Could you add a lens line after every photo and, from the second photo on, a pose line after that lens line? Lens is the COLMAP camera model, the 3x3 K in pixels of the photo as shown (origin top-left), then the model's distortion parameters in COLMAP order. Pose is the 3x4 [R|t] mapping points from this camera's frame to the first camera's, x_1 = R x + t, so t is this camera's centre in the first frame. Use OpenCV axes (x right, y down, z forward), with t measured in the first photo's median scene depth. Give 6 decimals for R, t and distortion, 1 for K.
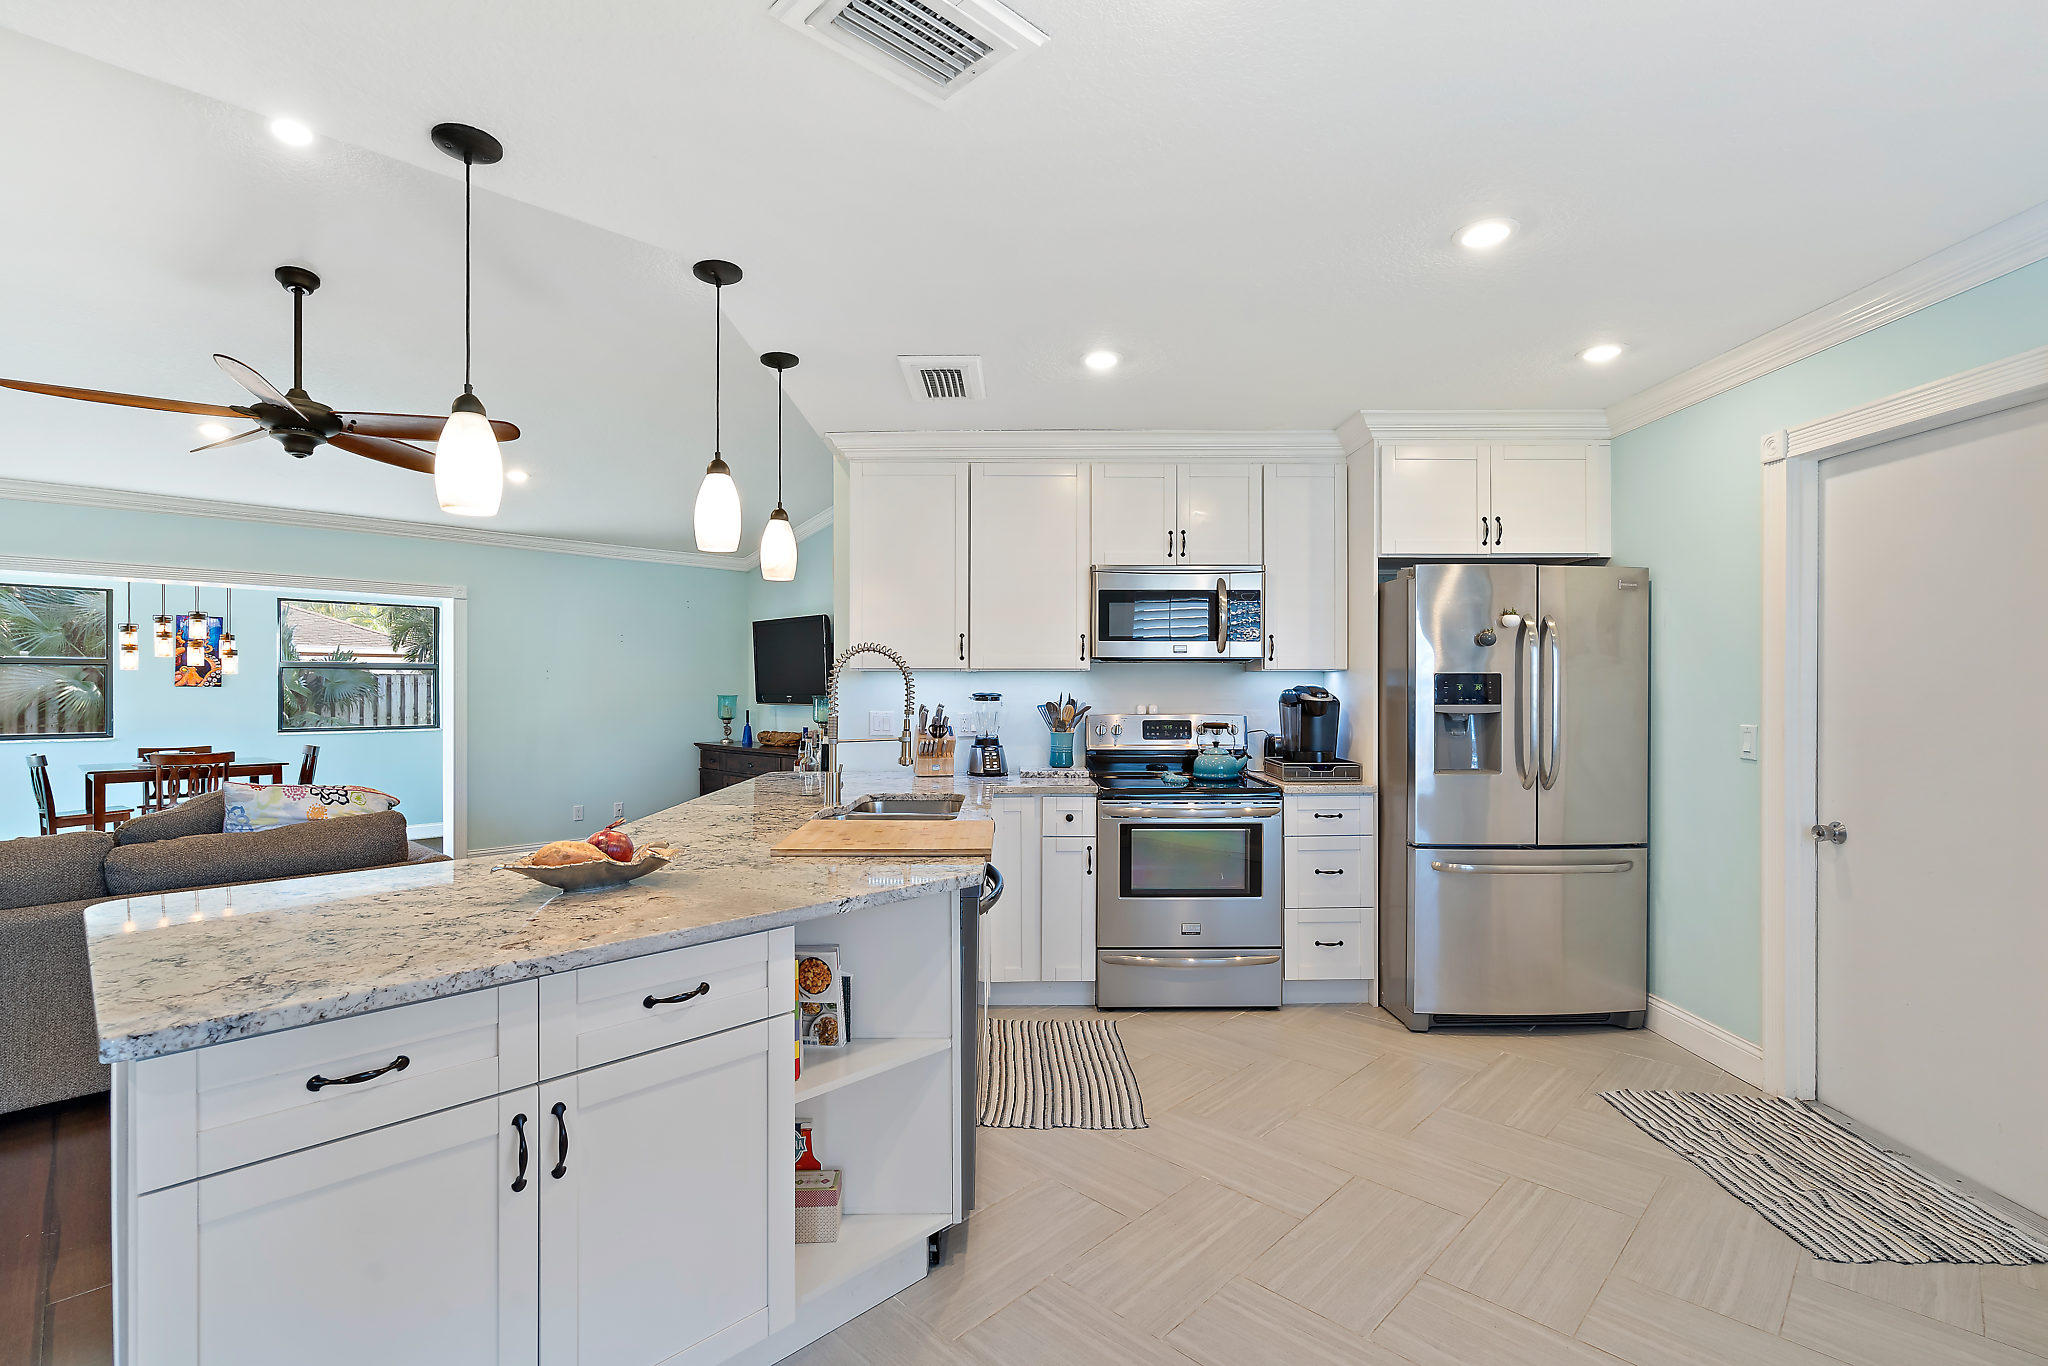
lens RADIAL K [[929.2, 0, 1011.6], [0, 929.2, 681.9], [0, 0, 1]] dist [-0.010728, -0.000054]
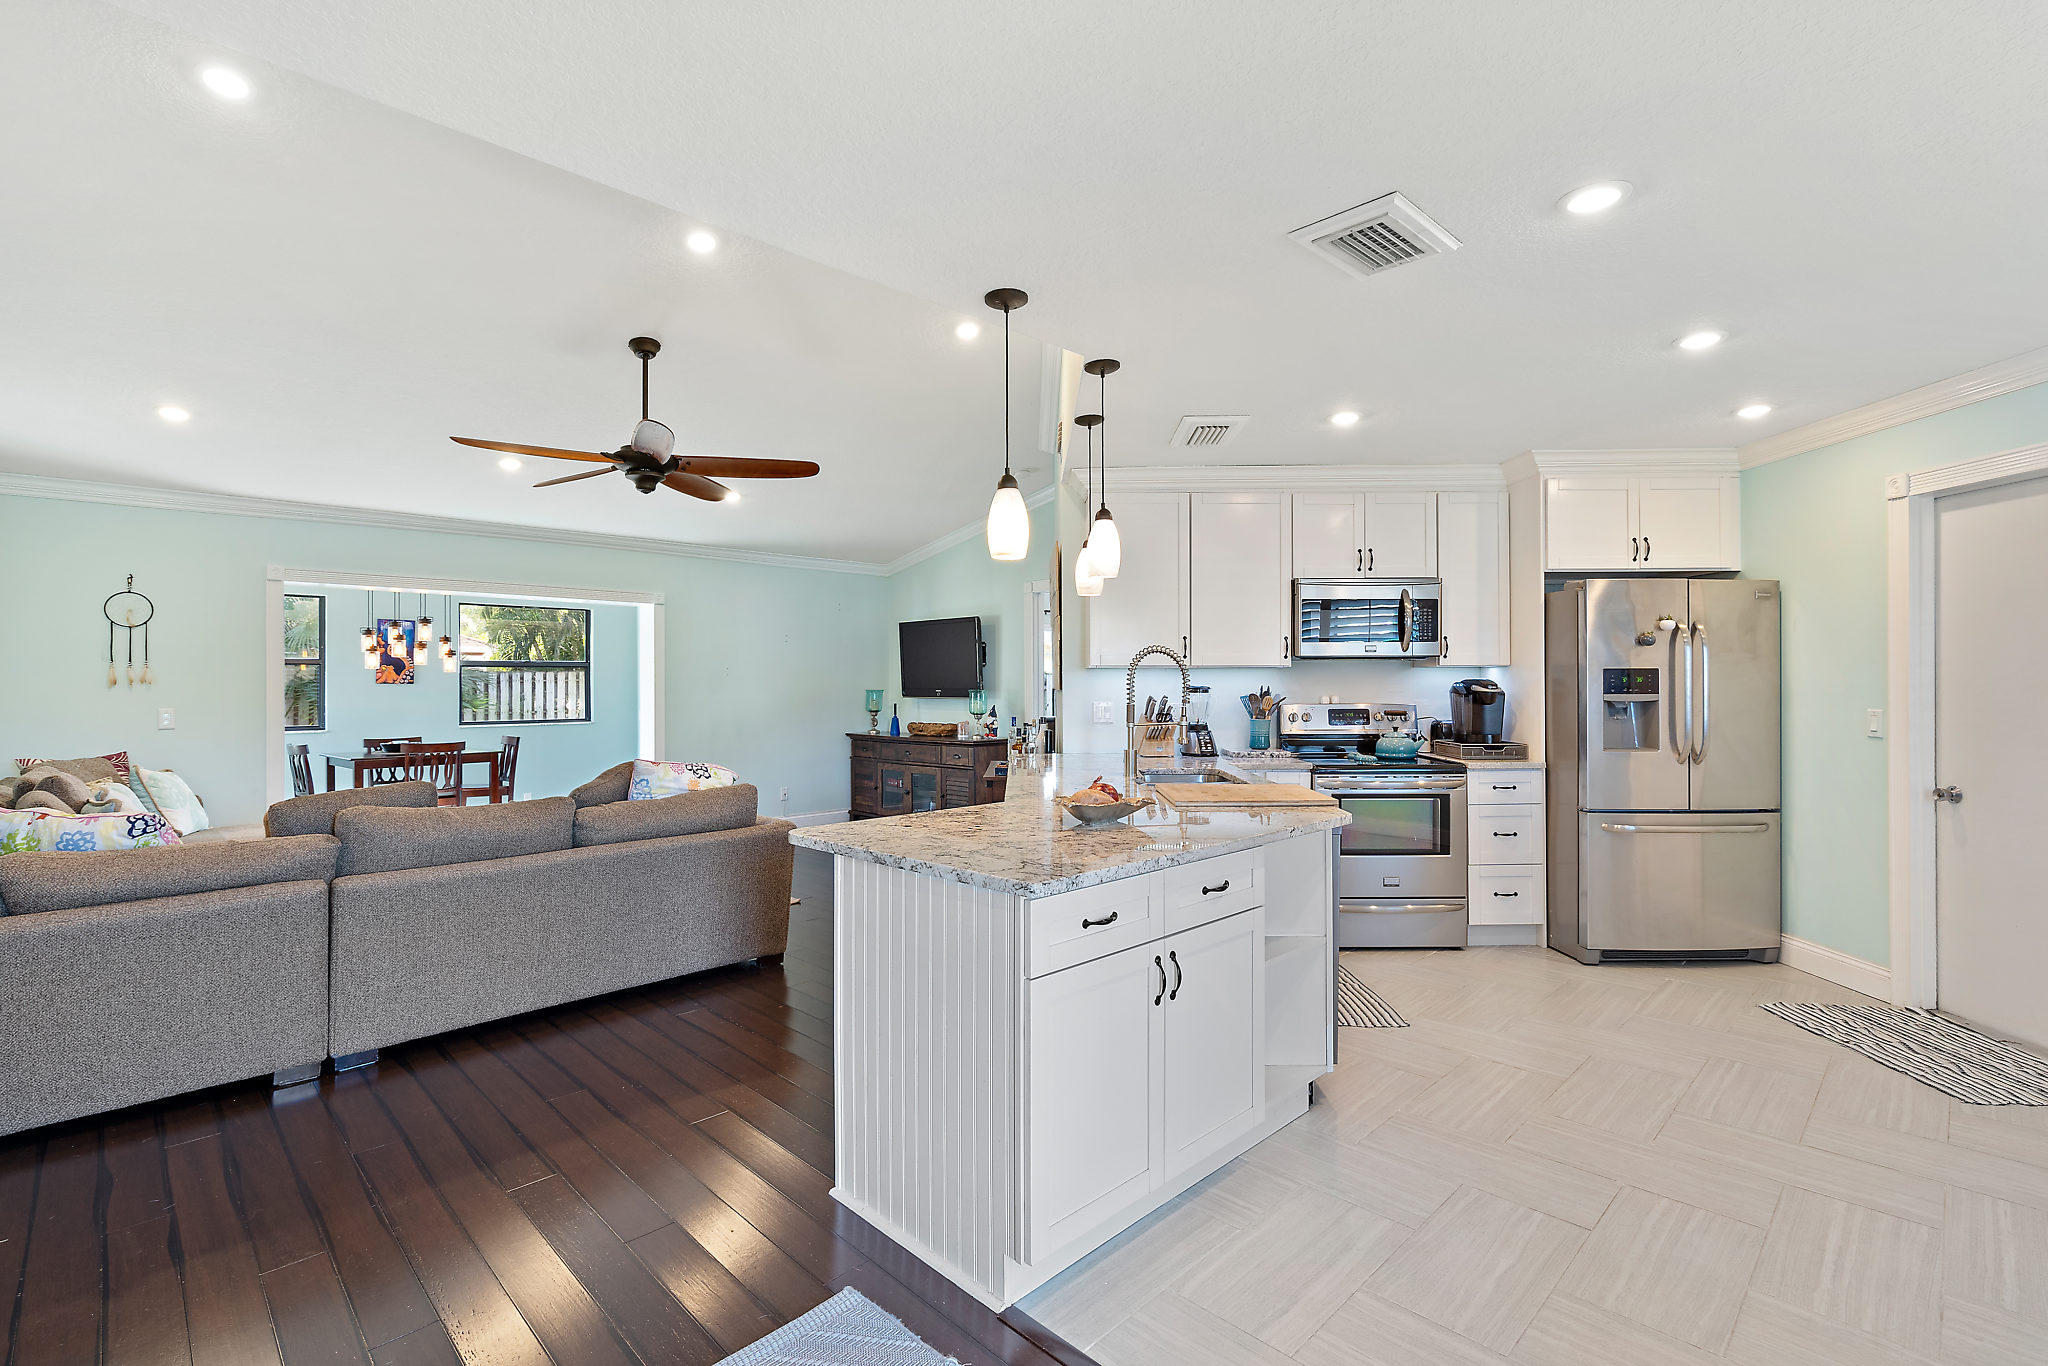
lens RADIAL K [[929.2, 0, 1005.0], [0, 929.2, 672.2], [0, 0, 1]] dist [-0.010728, -0.000054]
pose [[0.999825, -0.003526, -0.018384, -0.281709], [0.003430, 0.999980, -0.005257, -0.000583], [0.018402, 0.005193, 0.999817, -0.209337]]
